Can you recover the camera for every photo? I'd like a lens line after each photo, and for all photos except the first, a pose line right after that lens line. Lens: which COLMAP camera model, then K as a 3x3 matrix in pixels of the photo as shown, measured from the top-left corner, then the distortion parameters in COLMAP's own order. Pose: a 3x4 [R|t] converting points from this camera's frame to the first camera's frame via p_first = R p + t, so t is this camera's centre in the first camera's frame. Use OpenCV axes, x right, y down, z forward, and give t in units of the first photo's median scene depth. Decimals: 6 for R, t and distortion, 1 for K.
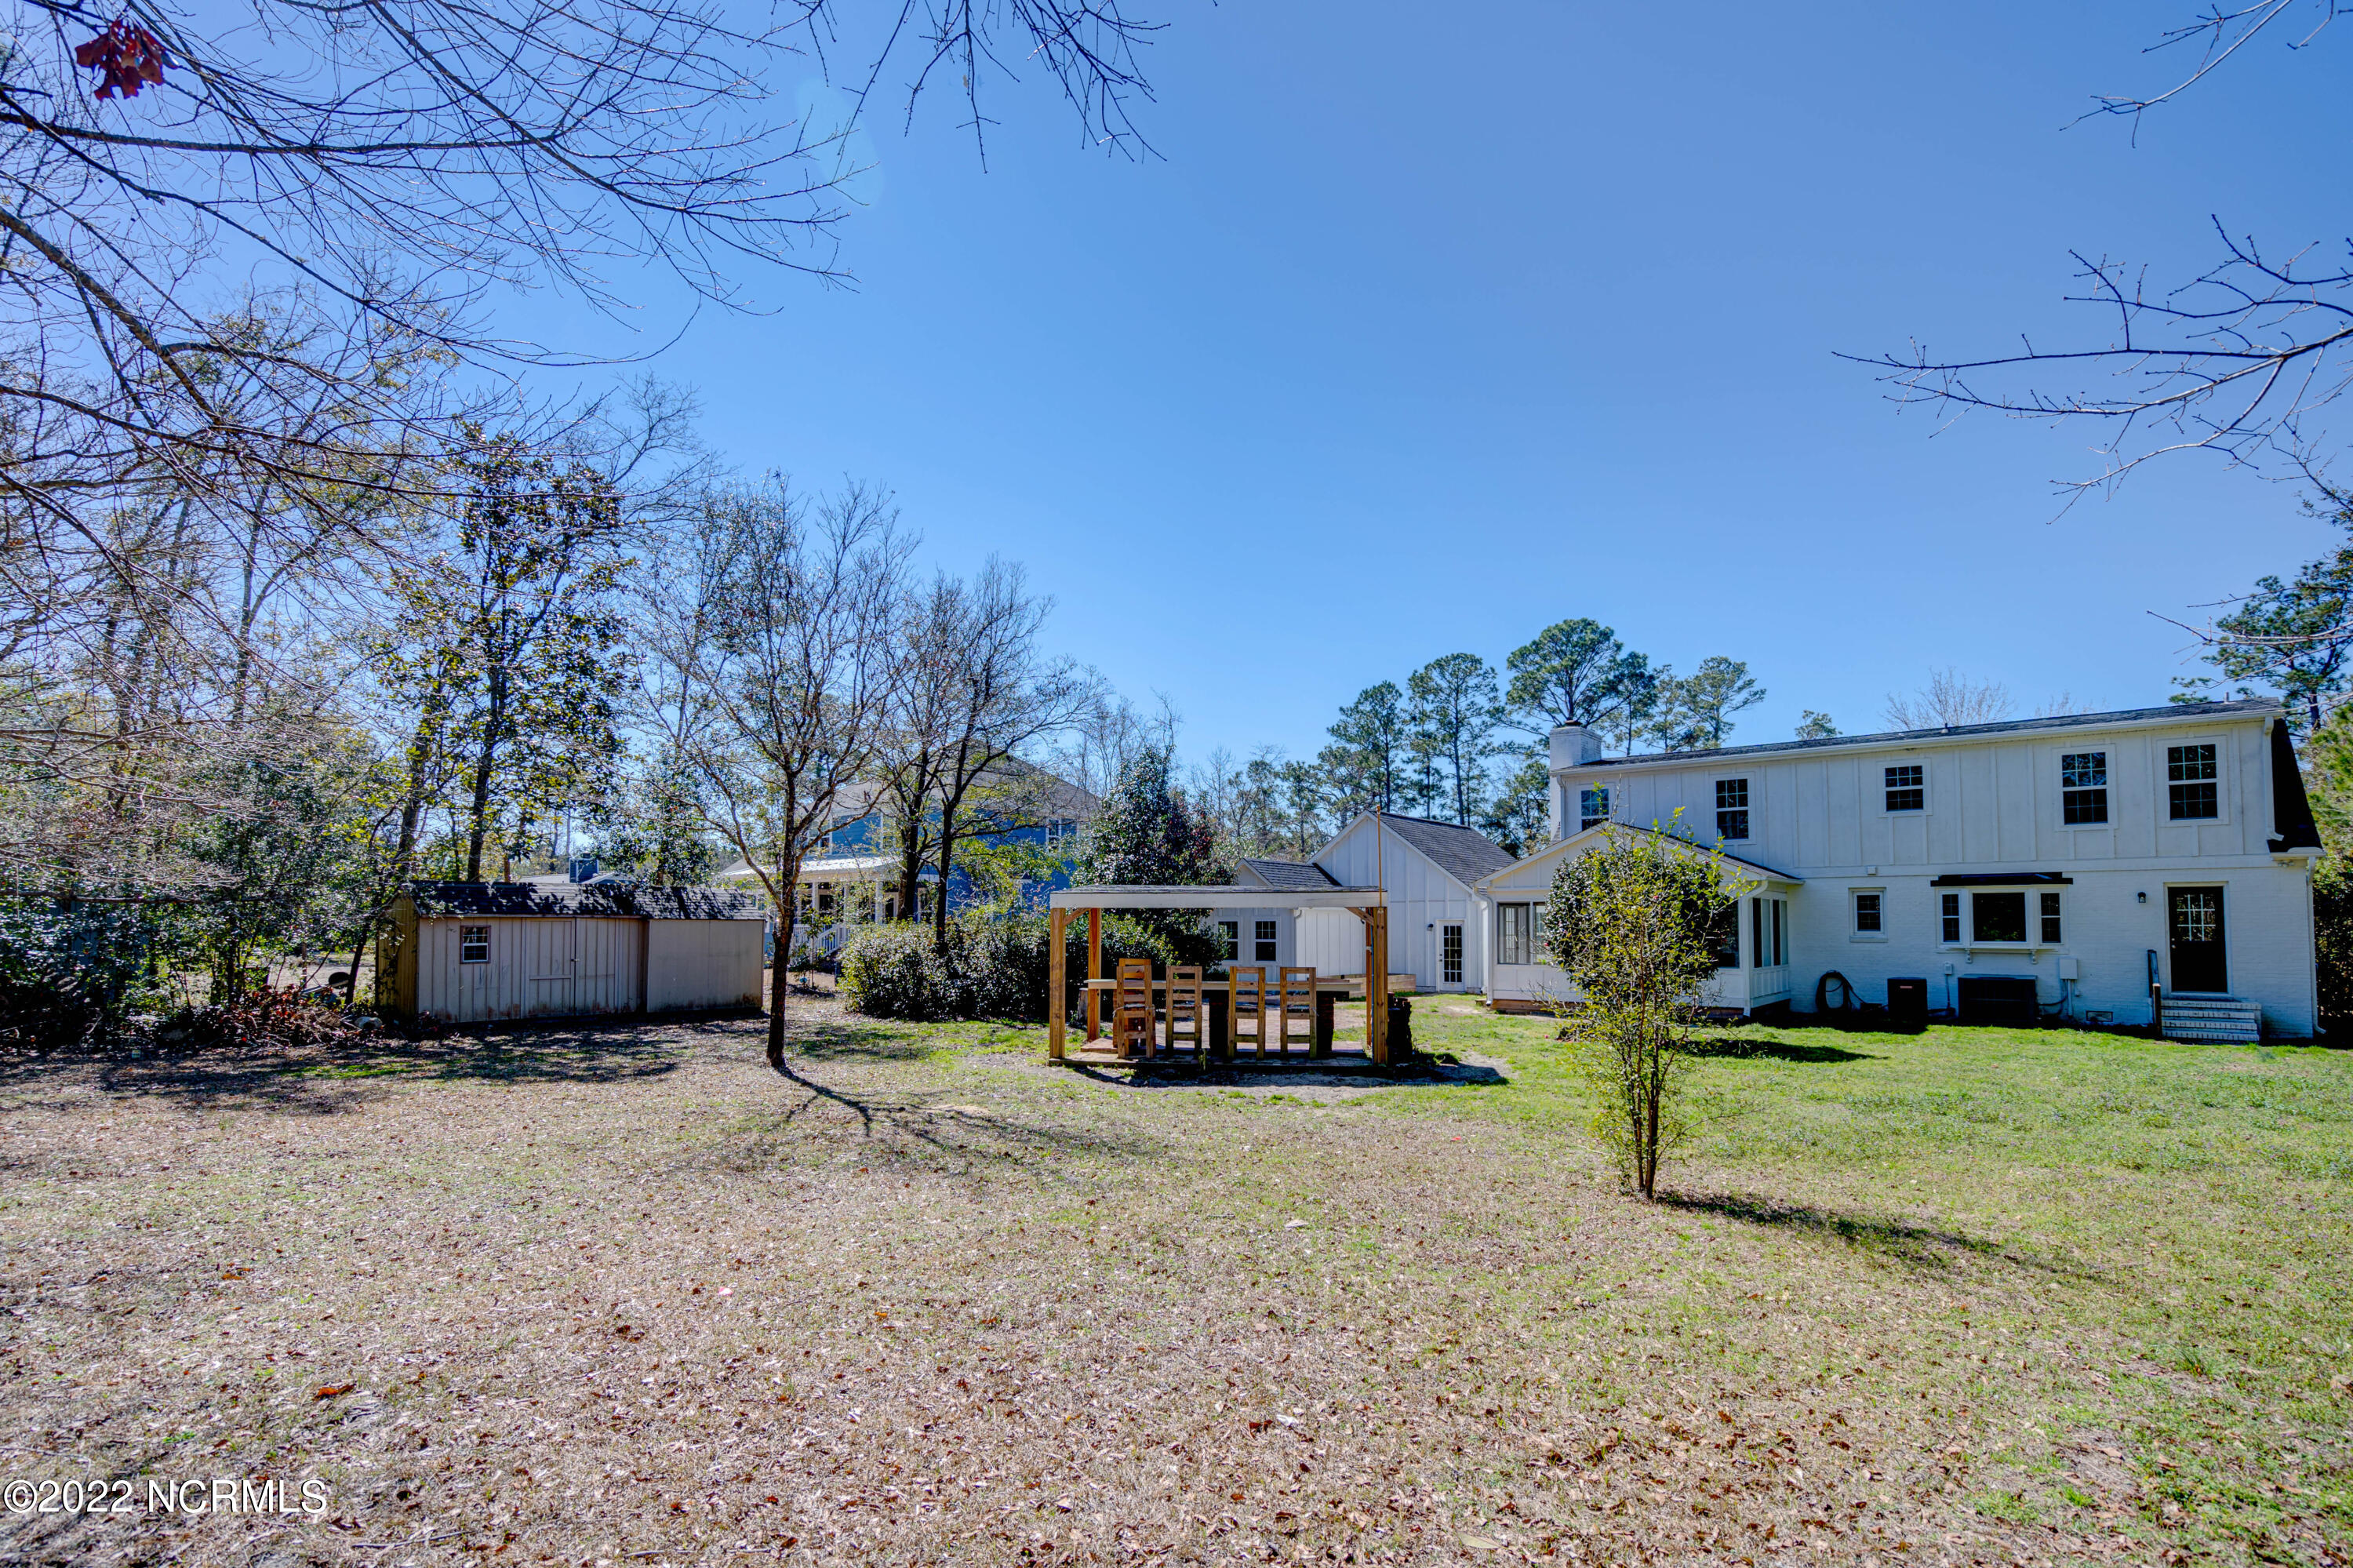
lens RADIAL K [[1119.8, 0, 1177.0], [0, 1119.8, 871.7], [0, 0, 1]] dist [-0.003780, 0.001888]
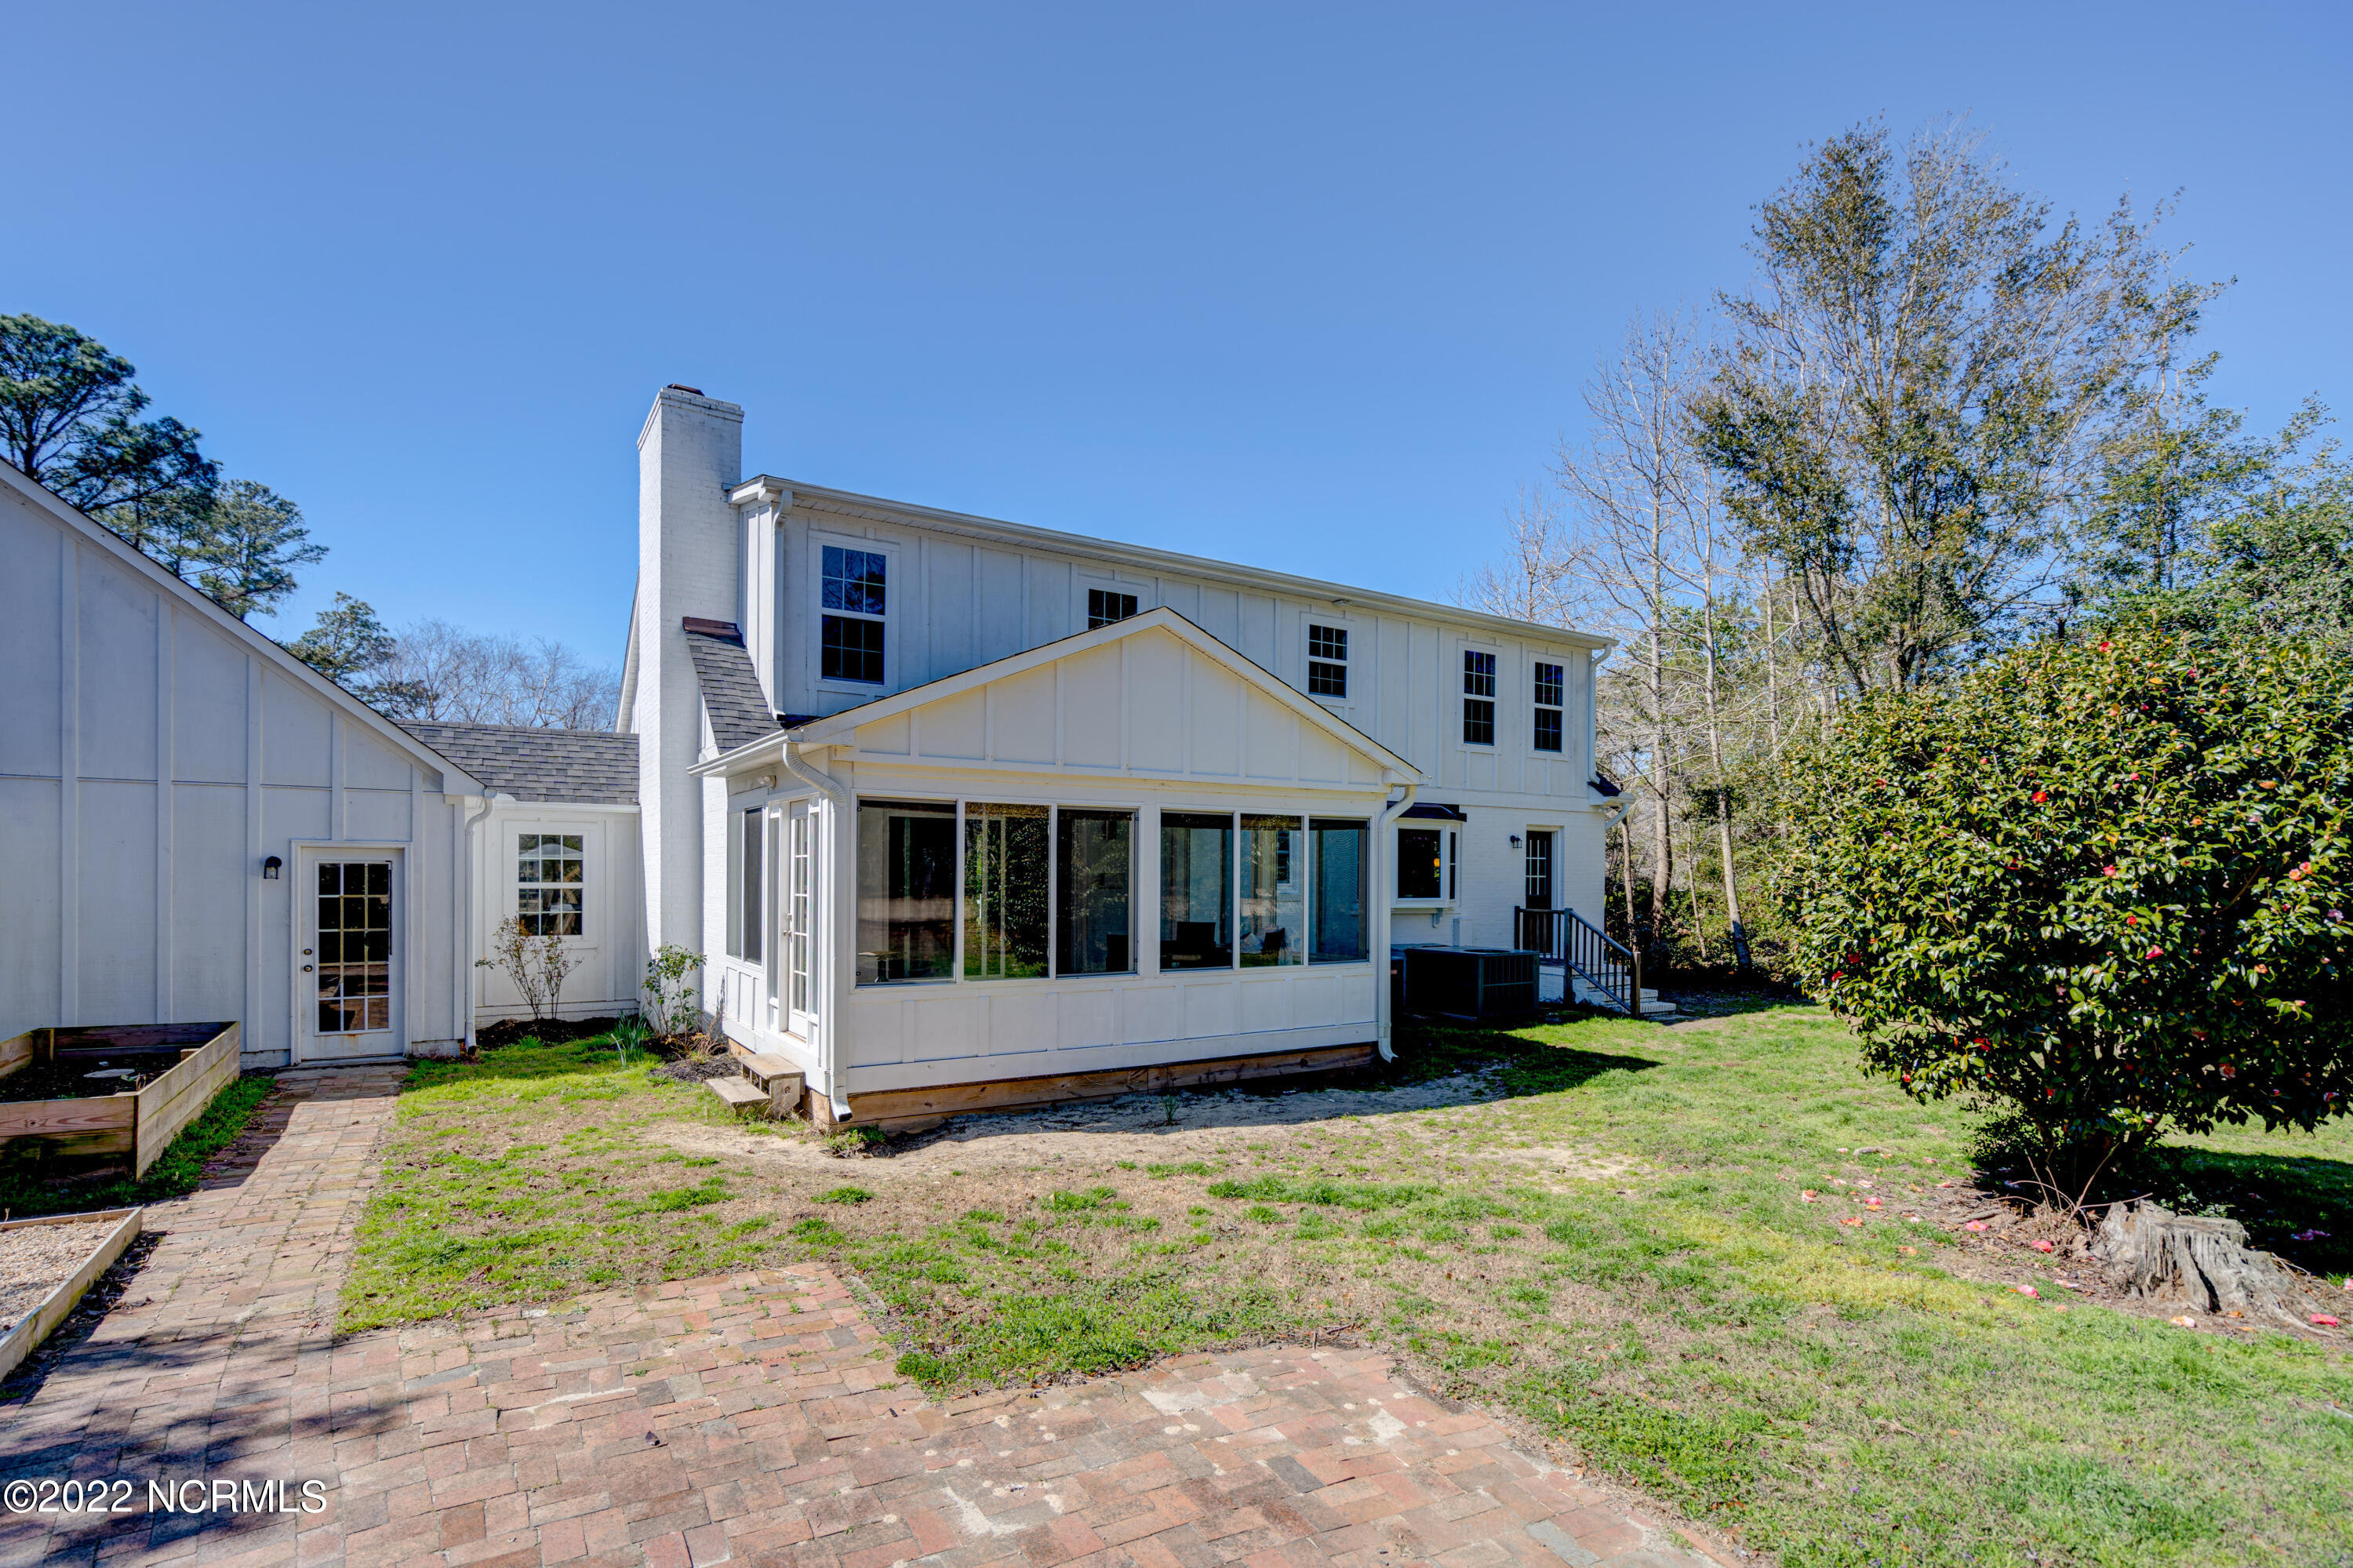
lens RADIAL K [[1119.8, 0, 1148.6], [0, 1119.8, 882.6], [0, 0, 1]] dist [-0.003780, 0.001888]
pose [[0.327059, -0.004108, 0.944995, 0.004890], [-0.056115, 0.998142, 0.023760, 0.032395], [-0.943336, -0.060800, 0.326220, 0.660510]]
